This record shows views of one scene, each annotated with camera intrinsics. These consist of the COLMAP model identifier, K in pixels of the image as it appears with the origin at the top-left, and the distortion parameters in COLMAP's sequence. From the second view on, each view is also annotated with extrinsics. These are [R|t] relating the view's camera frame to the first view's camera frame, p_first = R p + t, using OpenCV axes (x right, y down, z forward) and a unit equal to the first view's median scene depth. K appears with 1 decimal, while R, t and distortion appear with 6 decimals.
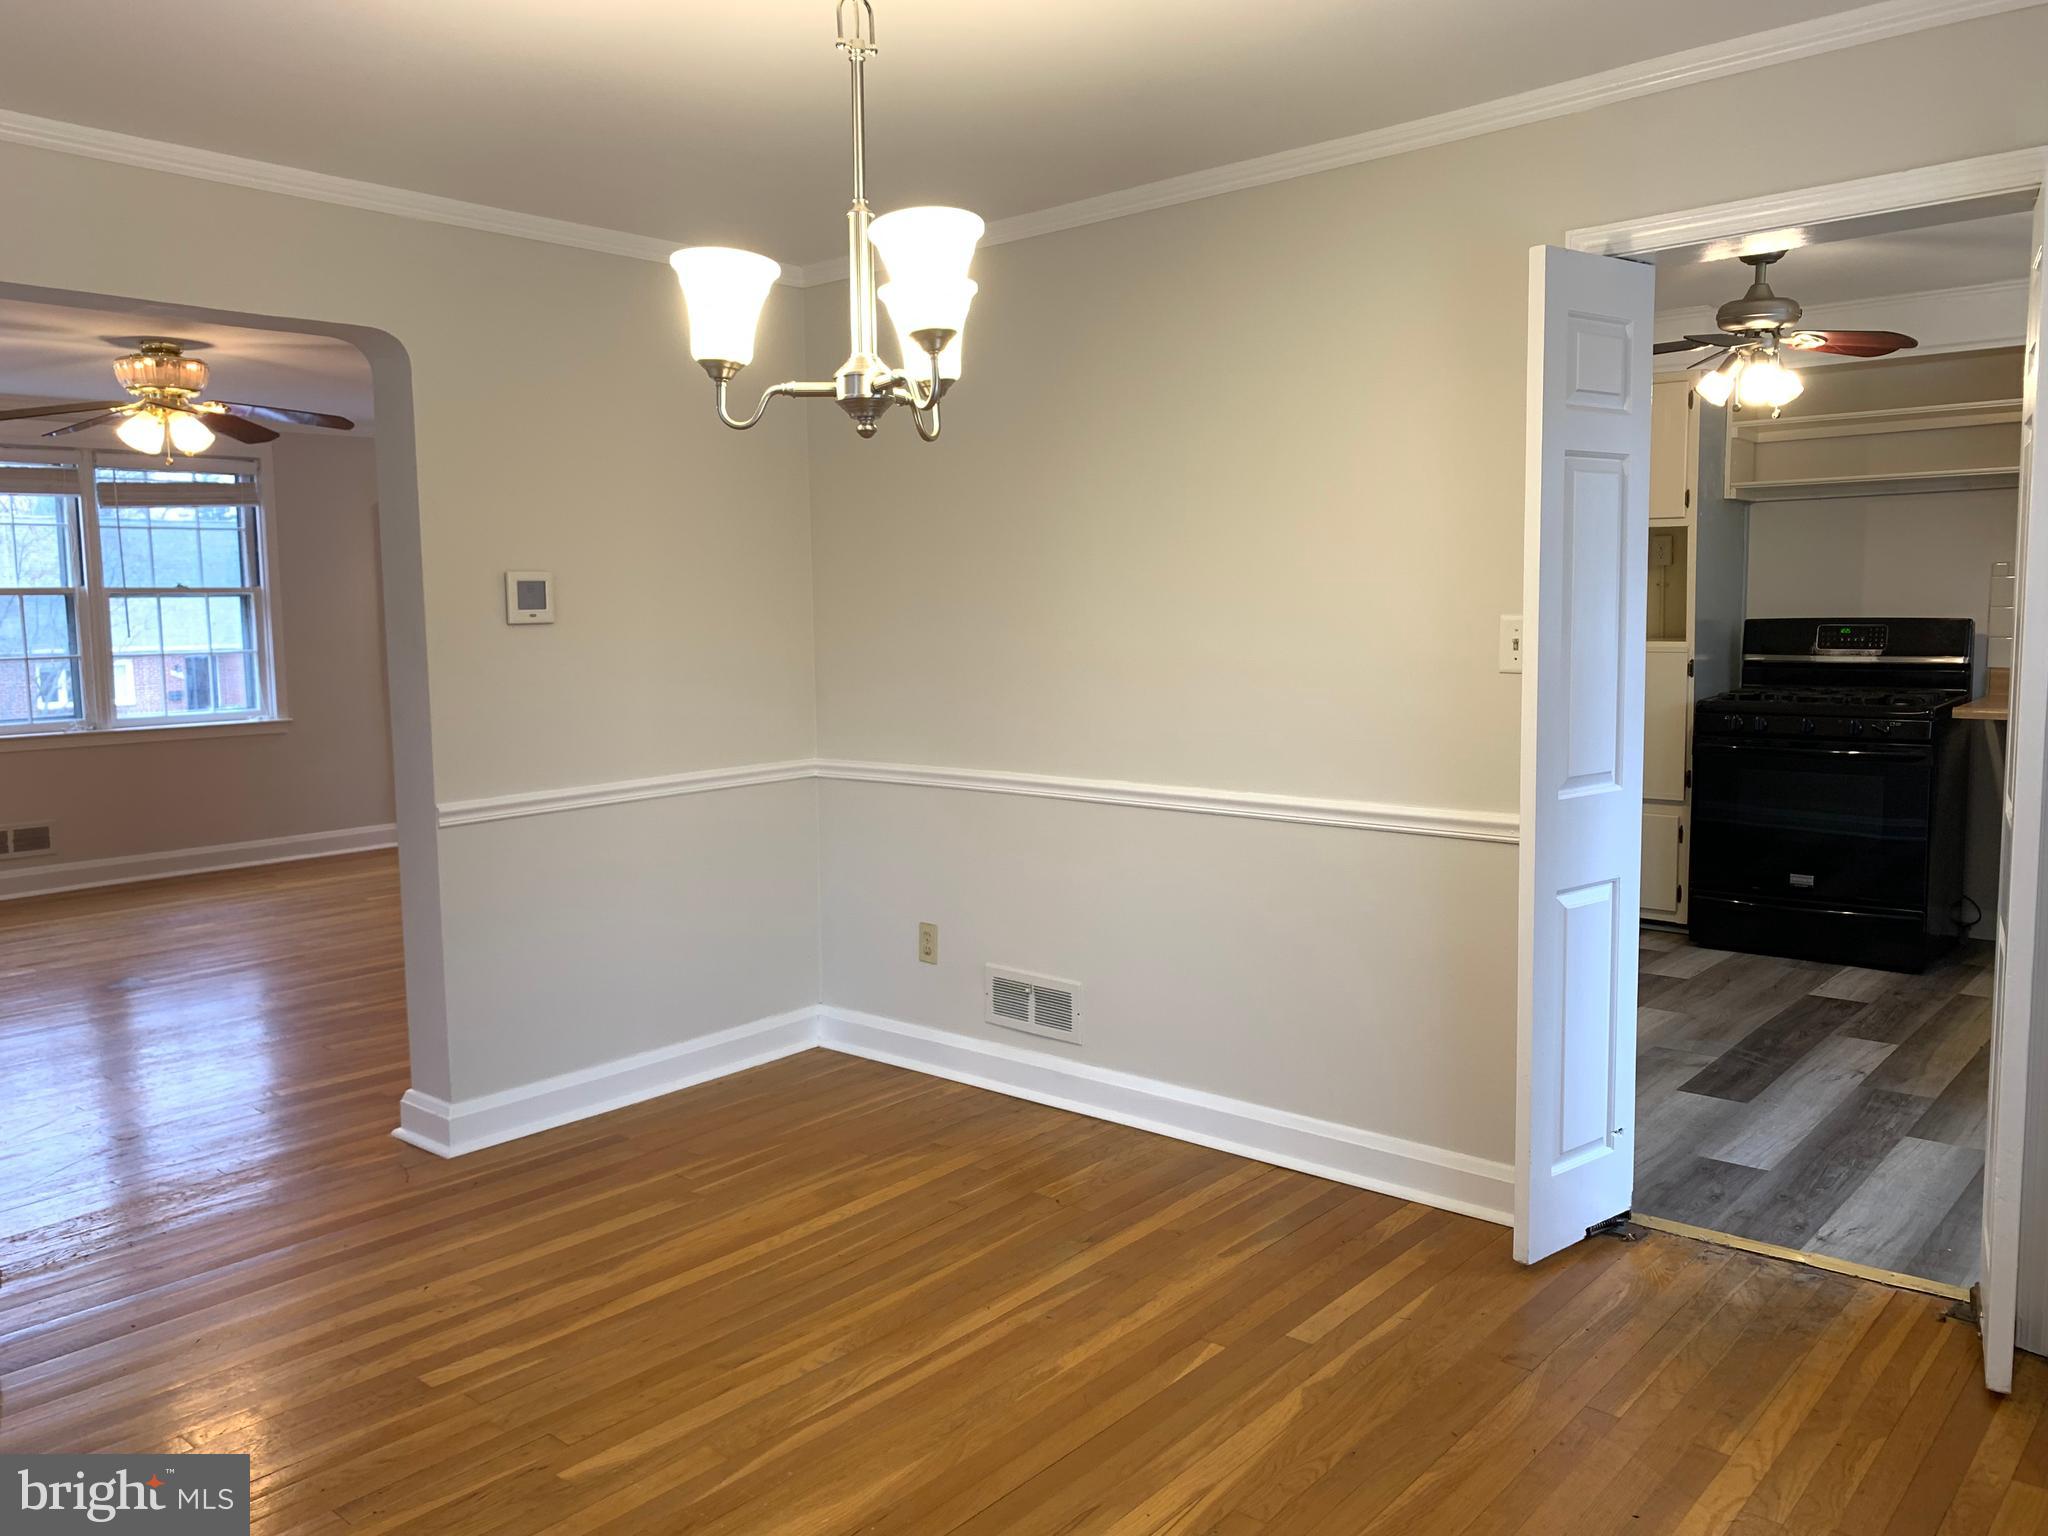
lens RADIAL K [[1585.6, 0, 1013.7], [0, 1585.6, 770.9], [0, 0, 1]] dist [0.048981, -0.051924]
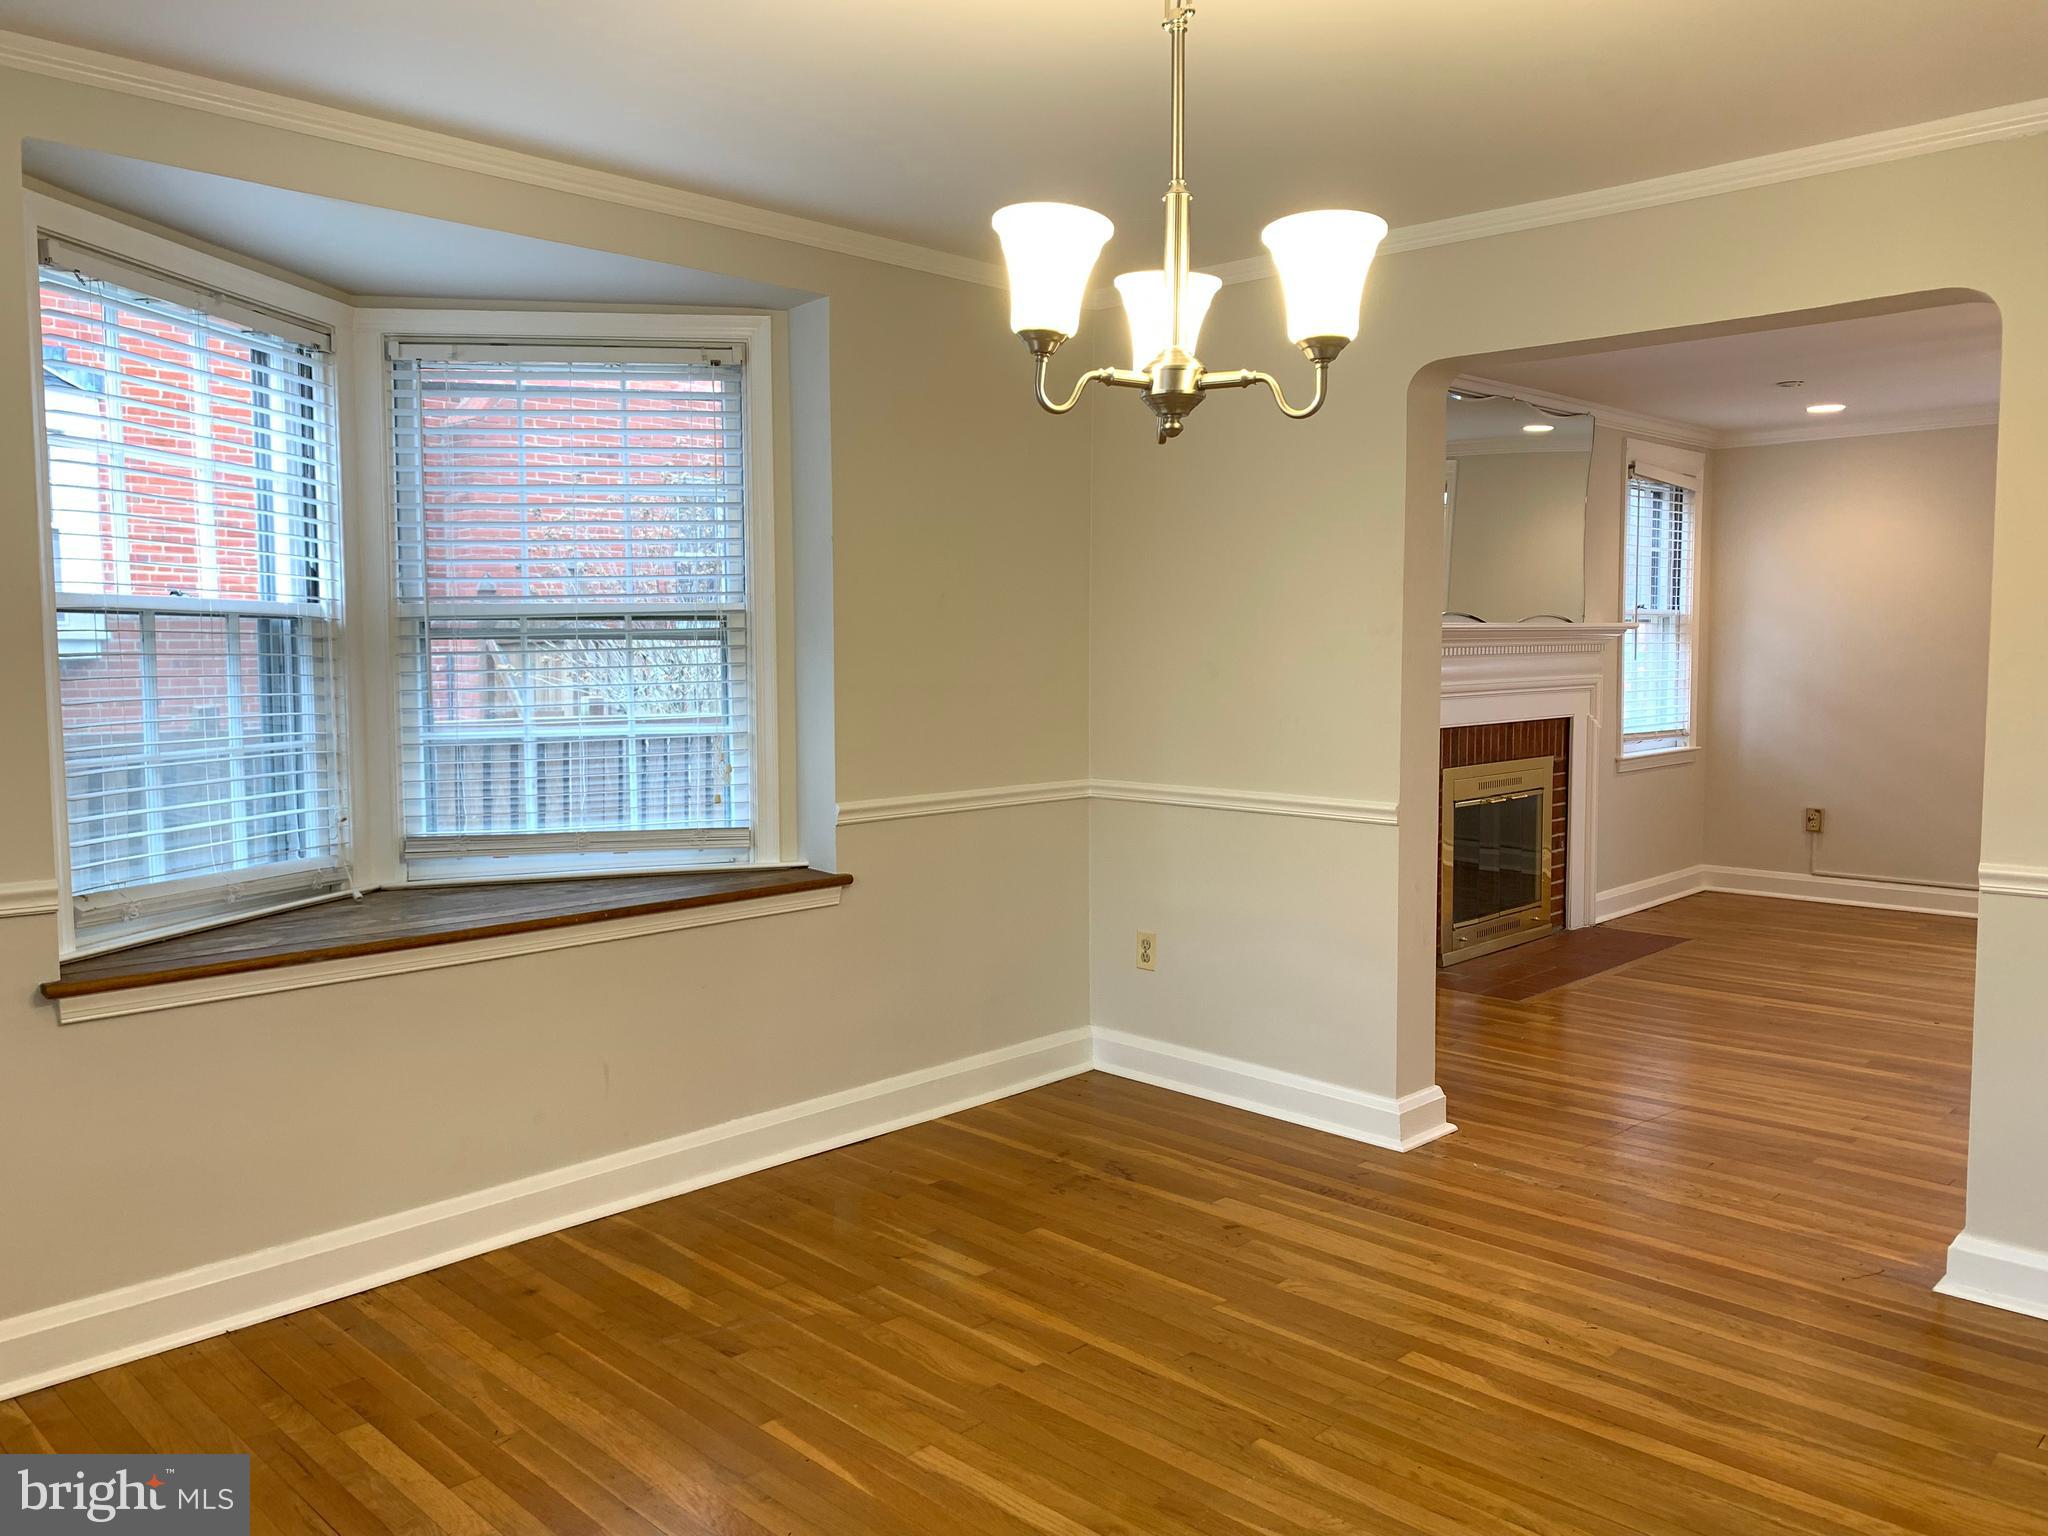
lens RADIAL K [[1585.6, 0, 1015.9], [0, 1585.6, 762.6], [0, 0, 1]] dist [0.048981, -0.051924]
pose [[-0.056938, 0.086933, -0.994586, 0.657262], [-0.105309, 0.990121, 0.092572, -0.074757], [0.992808, 0.110009, -0.047221, 0.750682]]
